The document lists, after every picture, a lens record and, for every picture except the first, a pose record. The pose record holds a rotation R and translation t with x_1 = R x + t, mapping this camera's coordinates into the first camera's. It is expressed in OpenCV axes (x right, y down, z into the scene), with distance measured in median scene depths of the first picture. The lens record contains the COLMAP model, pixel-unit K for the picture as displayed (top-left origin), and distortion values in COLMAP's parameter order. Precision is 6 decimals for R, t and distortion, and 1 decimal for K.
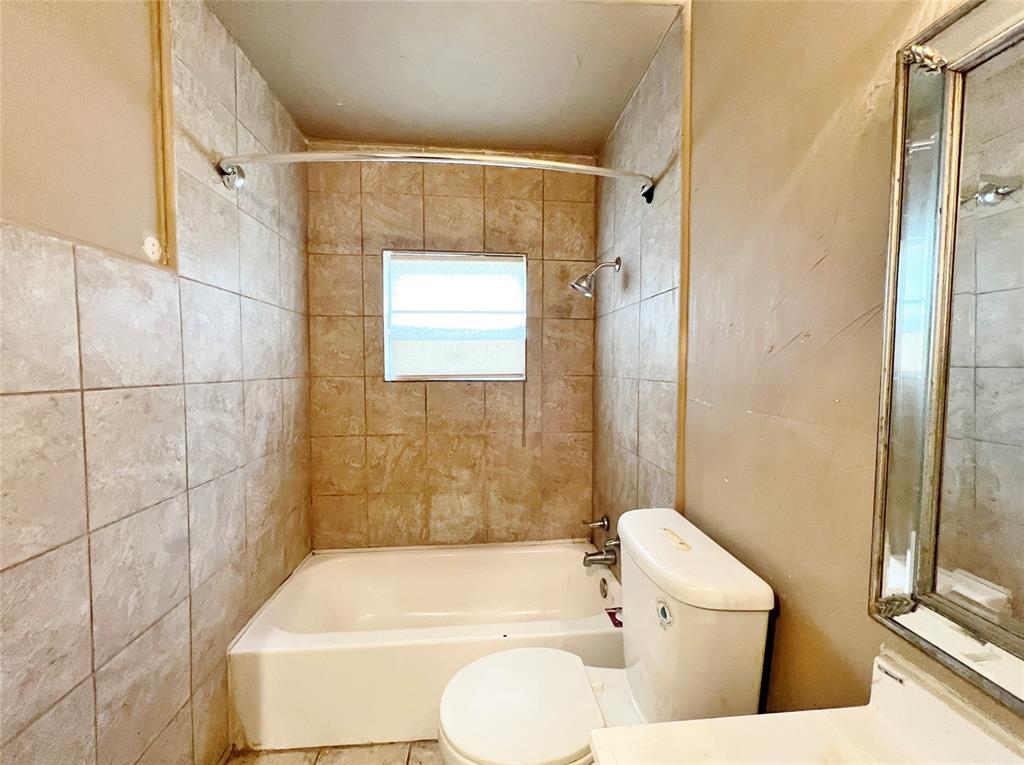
lens RADIAL K [[413.4, 0, 511.3], [0, 413.4, 380.4], [0, 0, 1]] dist [-0.002637, 0.000510]
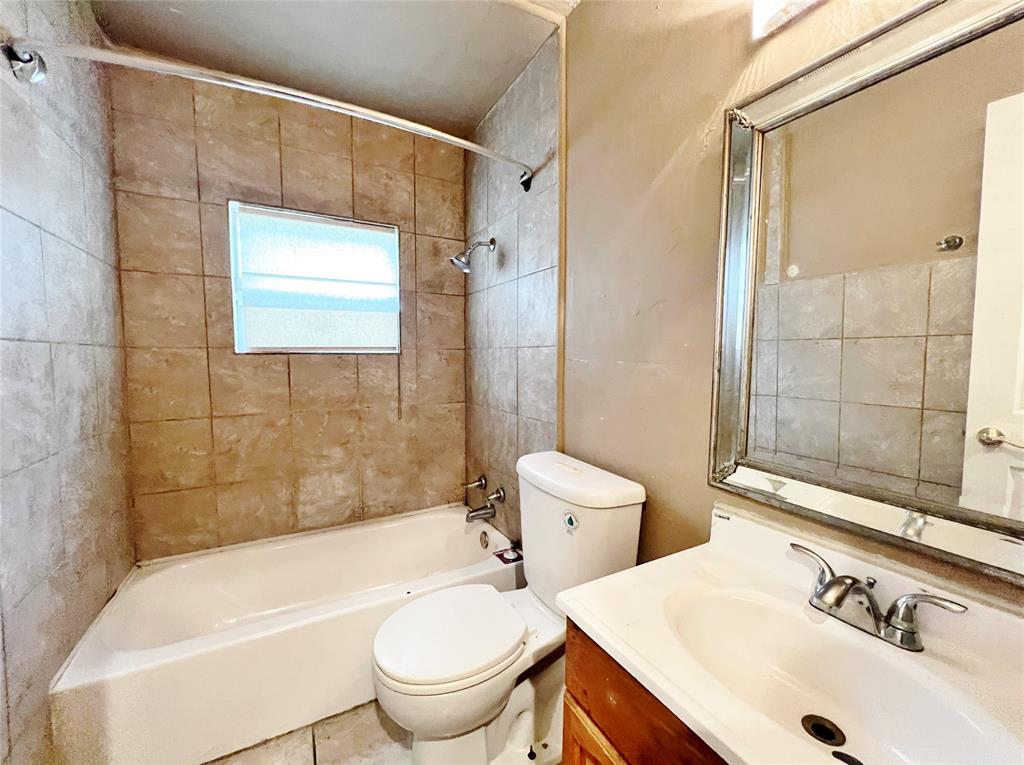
lens RADIAL K [[413.4, 0, 515.5], [0, 413.4, 380.0], [0, 0, 1]] dist [-0.002637, 0.000510]
pose [[0.914736, -0.024524, 0.403308, -0.140888], [0.014734, 0.999517, 0.027359, 0.050089], [-0.403784, -0.019084, 0.914655, -0.034391]]
